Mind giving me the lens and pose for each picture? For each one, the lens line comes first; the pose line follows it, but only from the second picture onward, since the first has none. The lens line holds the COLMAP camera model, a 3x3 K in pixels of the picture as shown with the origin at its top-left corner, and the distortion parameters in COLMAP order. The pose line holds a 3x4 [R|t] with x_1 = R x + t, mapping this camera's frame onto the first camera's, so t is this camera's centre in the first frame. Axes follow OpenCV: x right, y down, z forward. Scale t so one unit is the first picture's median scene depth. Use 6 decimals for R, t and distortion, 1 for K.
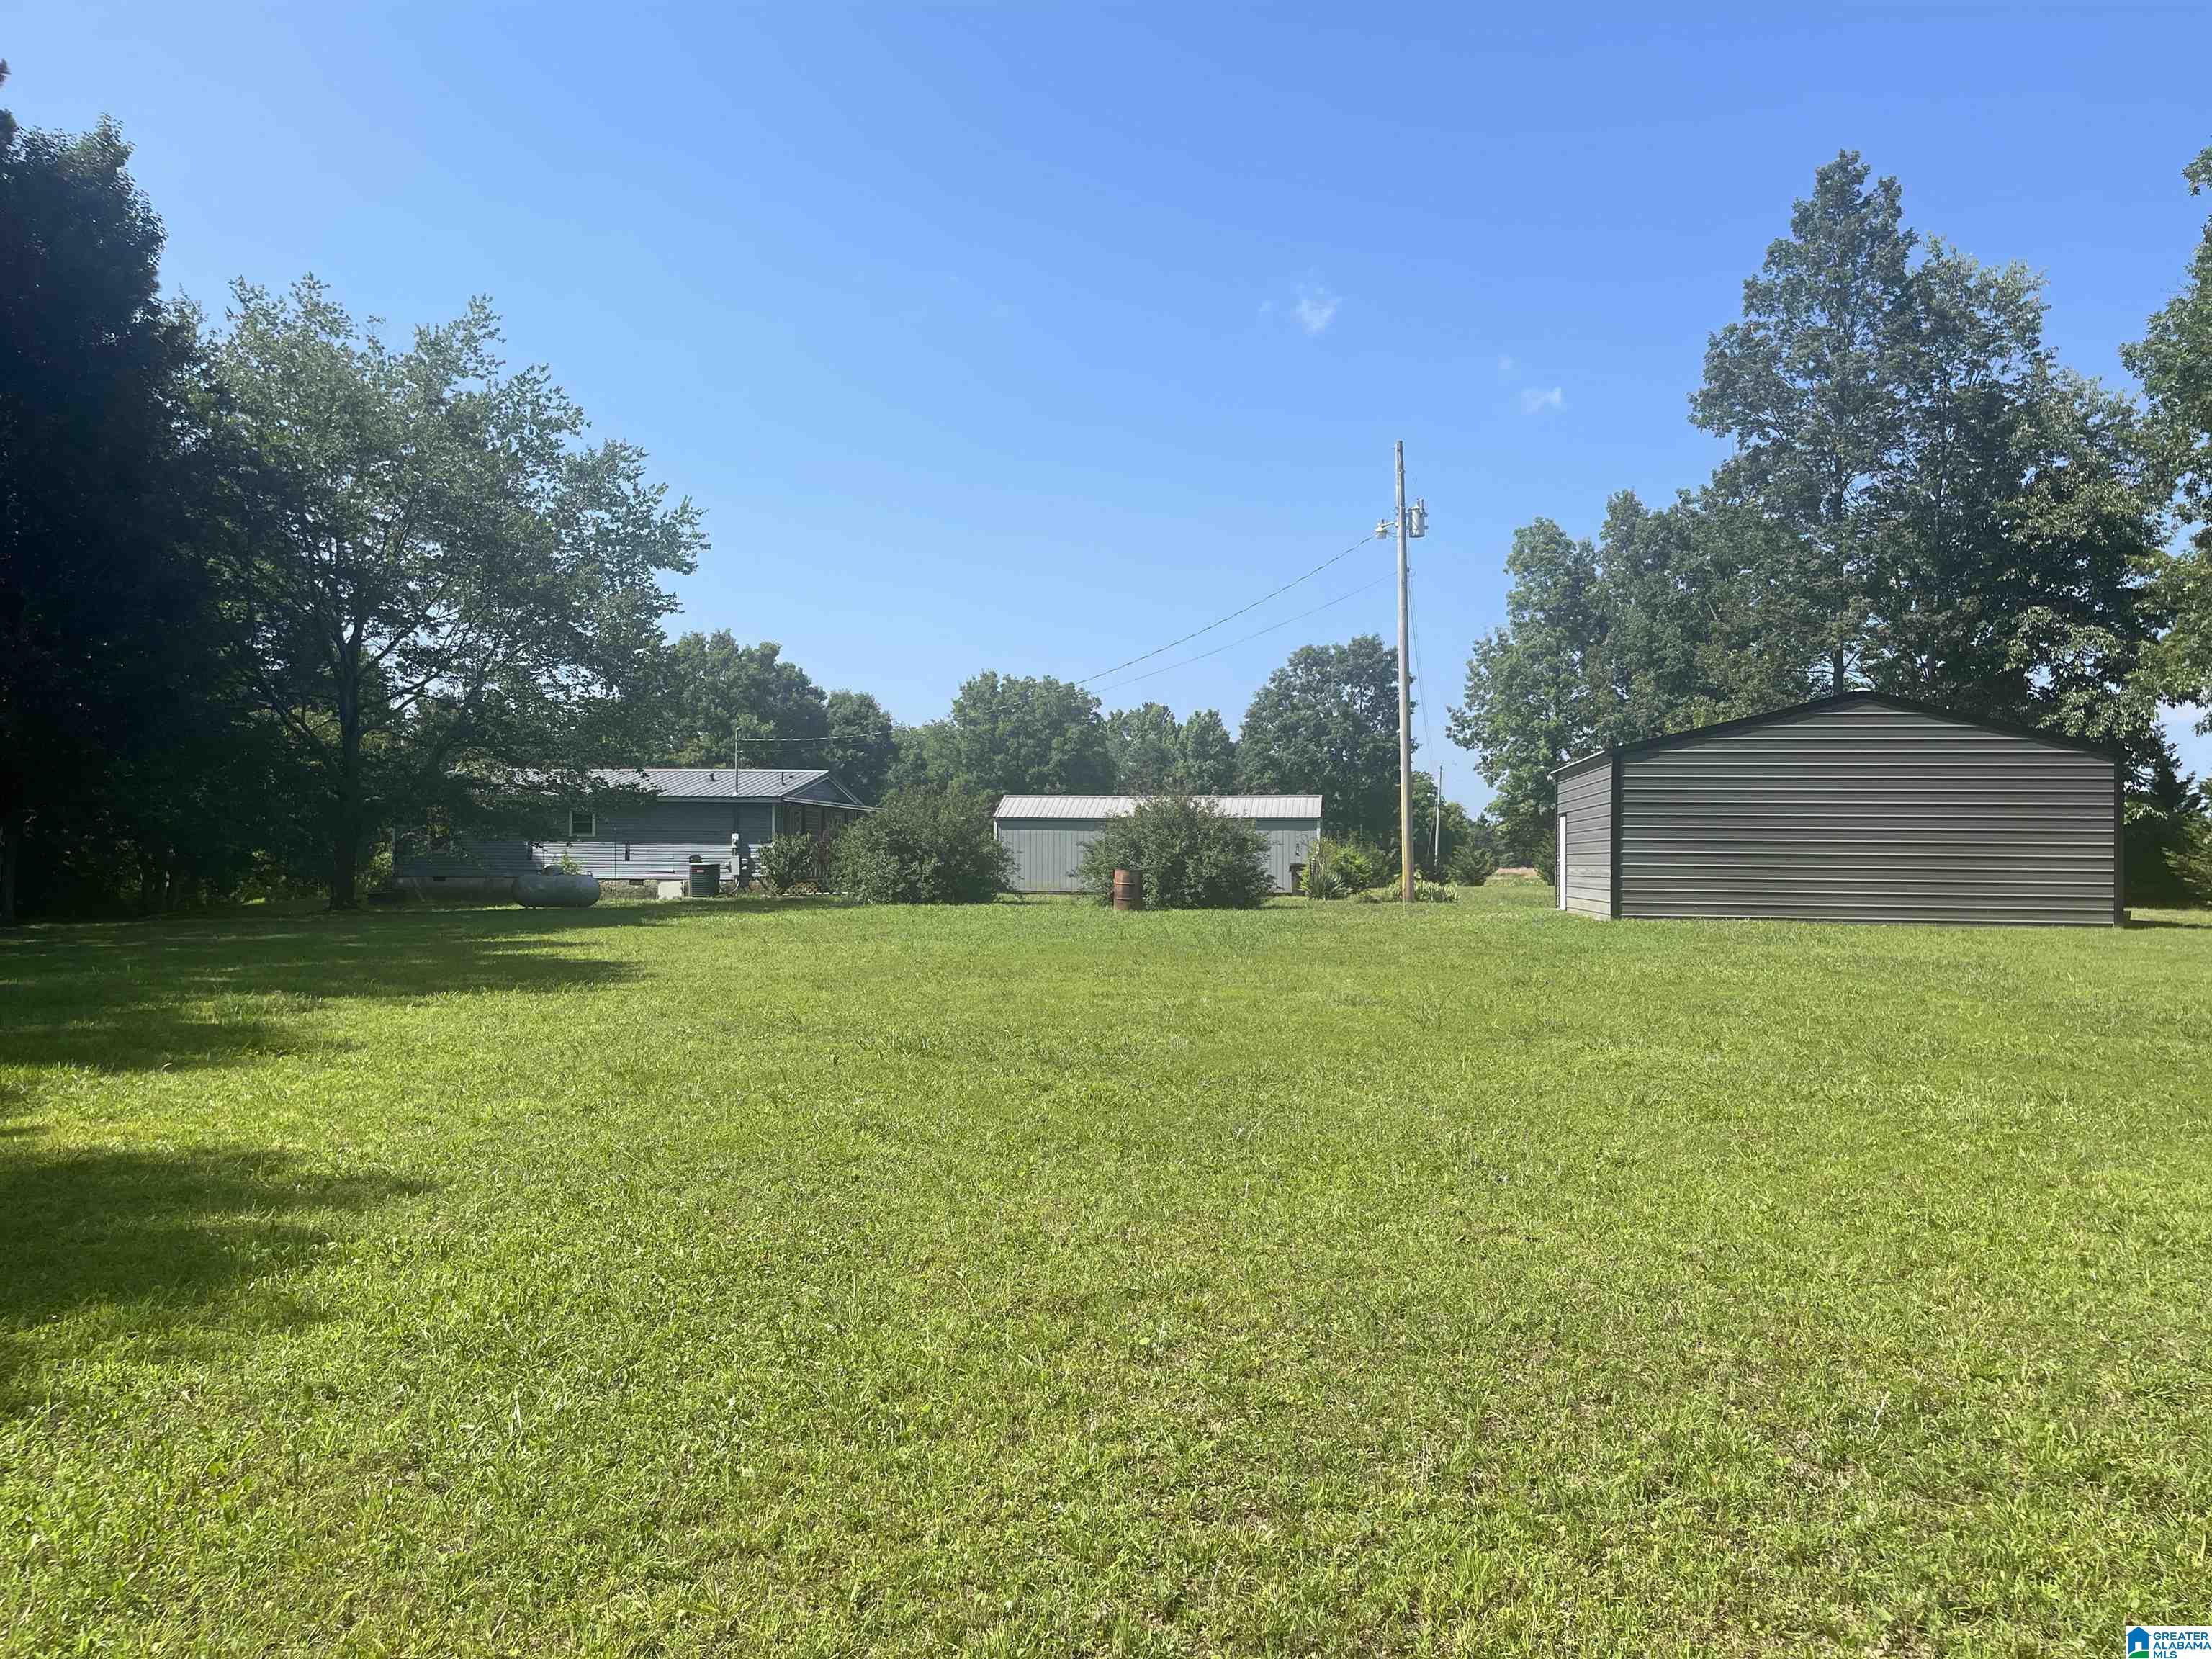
lens RADIAL K [[1664.3, 0, 1104.8], [0, 1664.3, 829.4], [0, 0, 1]] dist [0.017473, 0.001352]
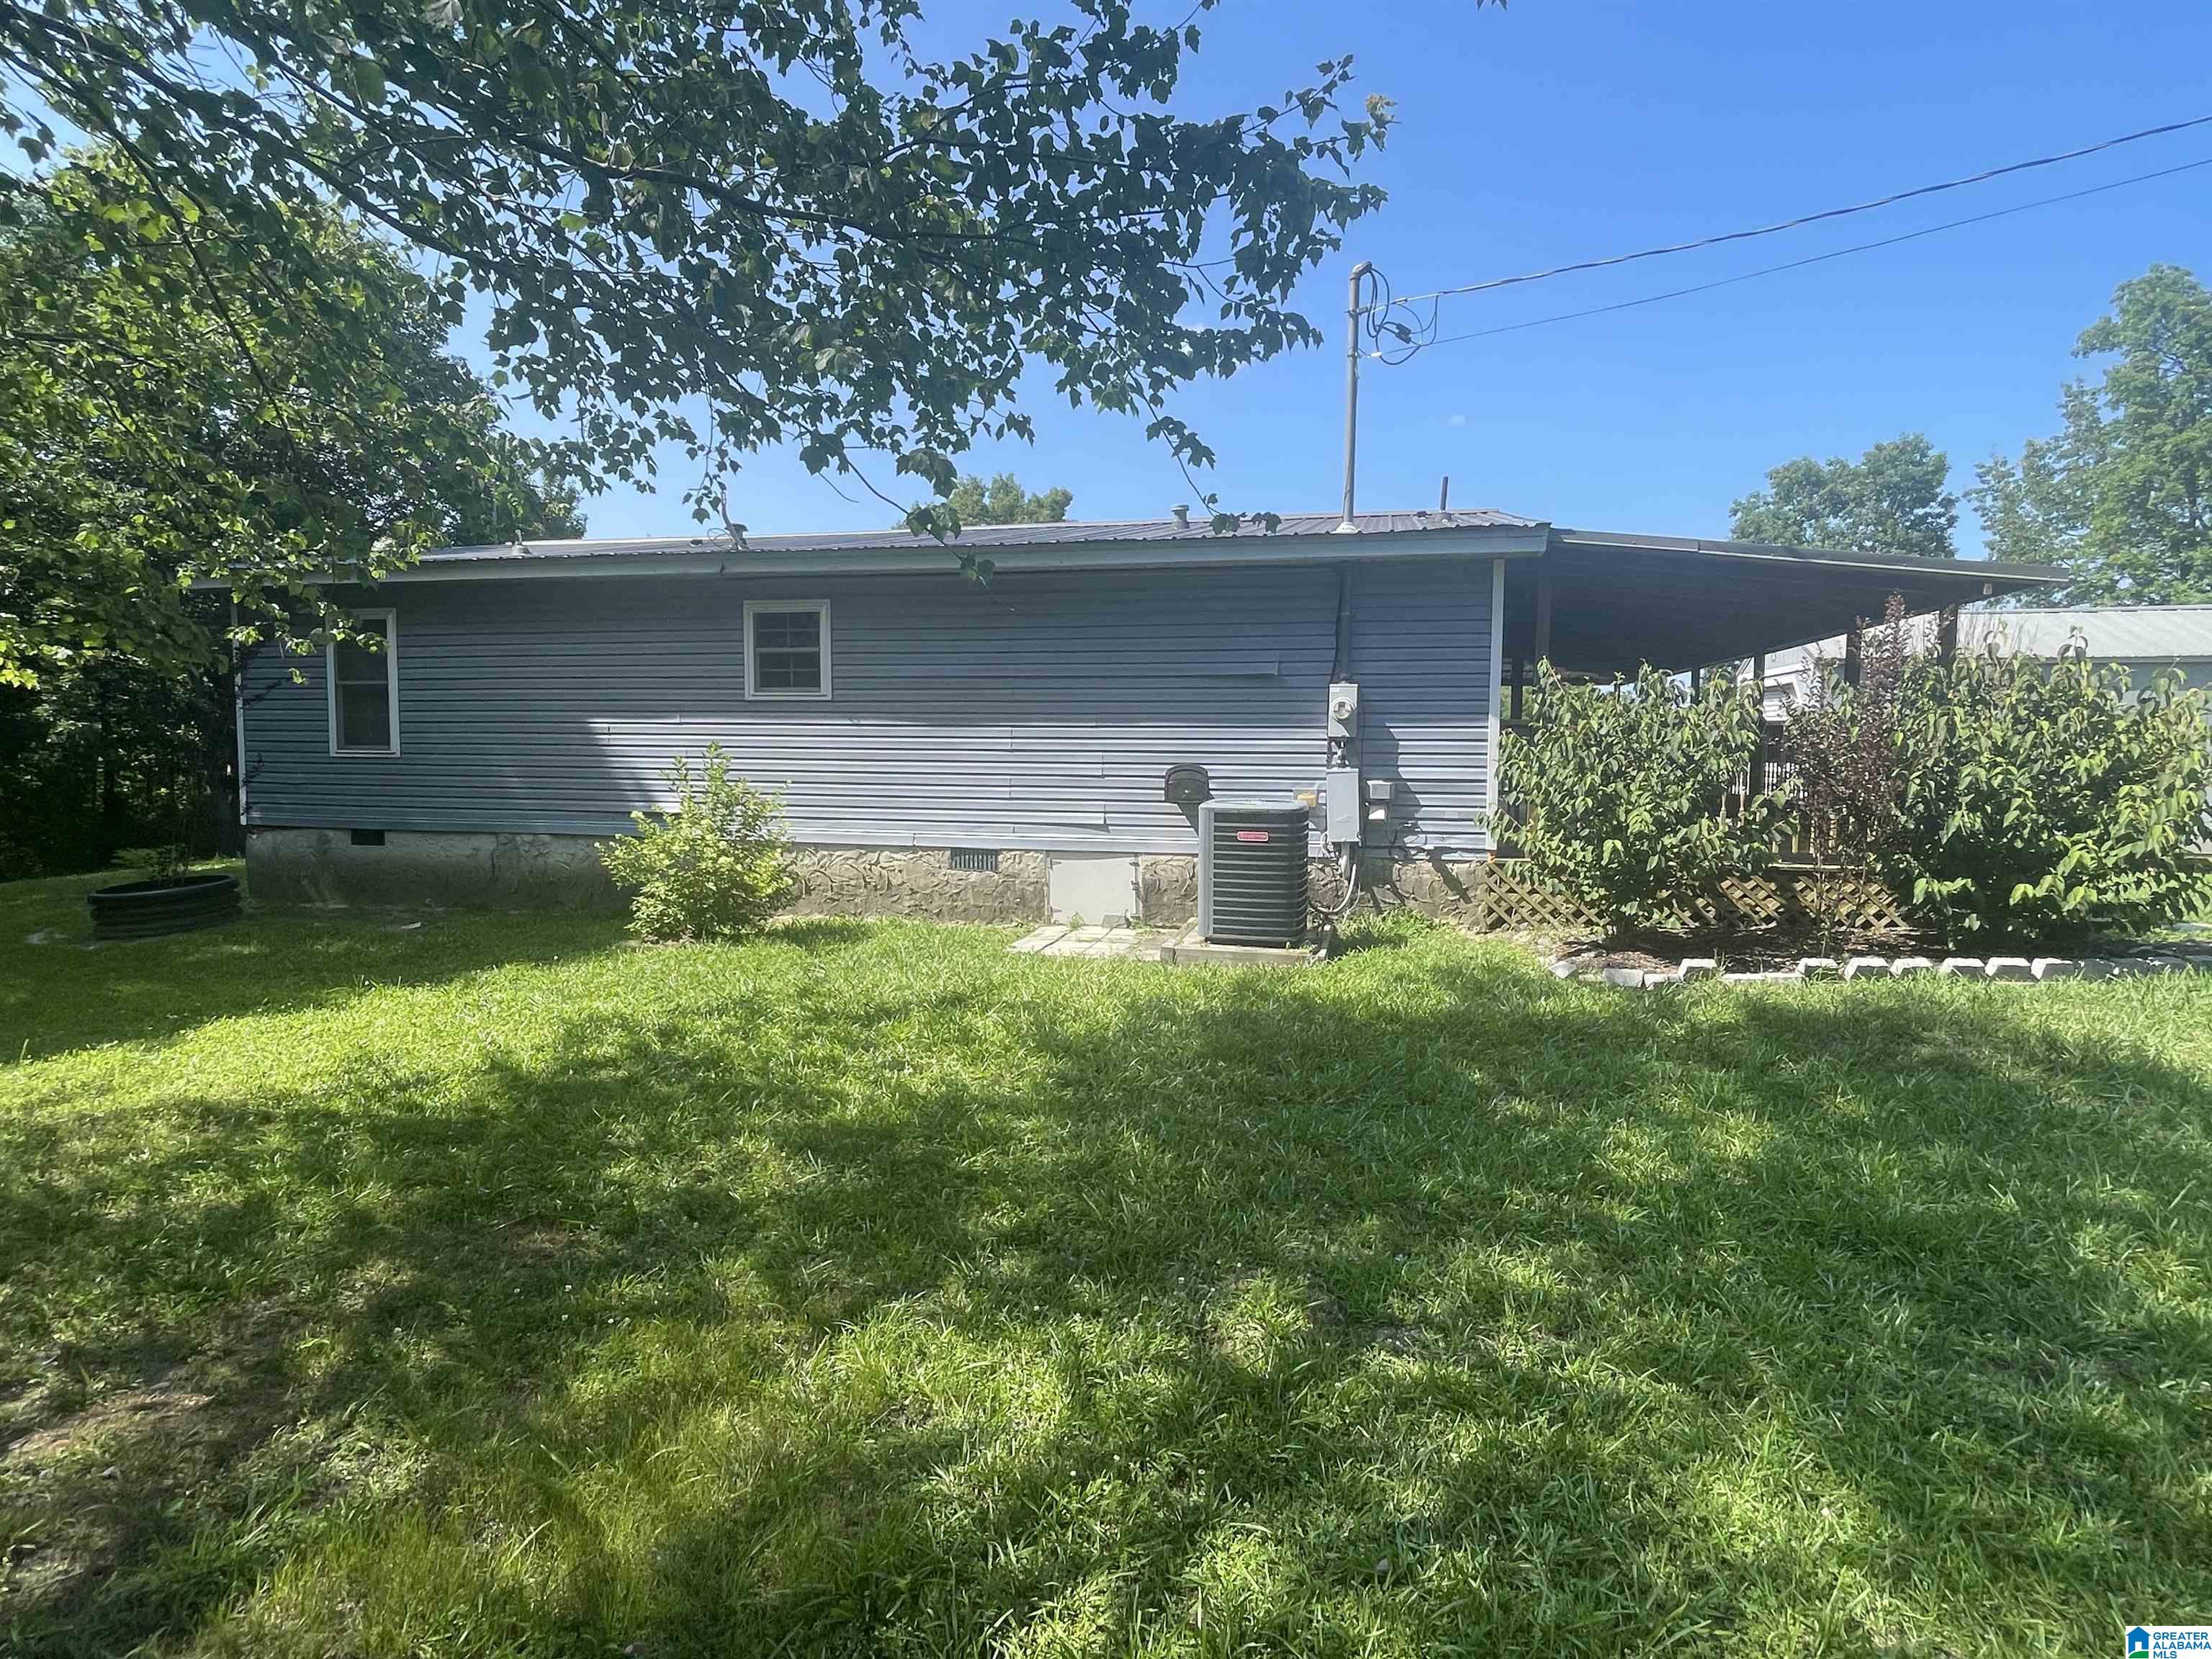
lens RADIAL K [[1163.2, 0, 1108.0], [0, 1163.2, 830.9], [0, 0, 1]] dist [-0.006026, 0.000386]
pose [[0.995286, 0.006115, -0.096794, -0.238815], [0.002955, 0.995635, 0.093286, 0.008220], [0.096942, -0.093132, 0.990923, 0.805117]]
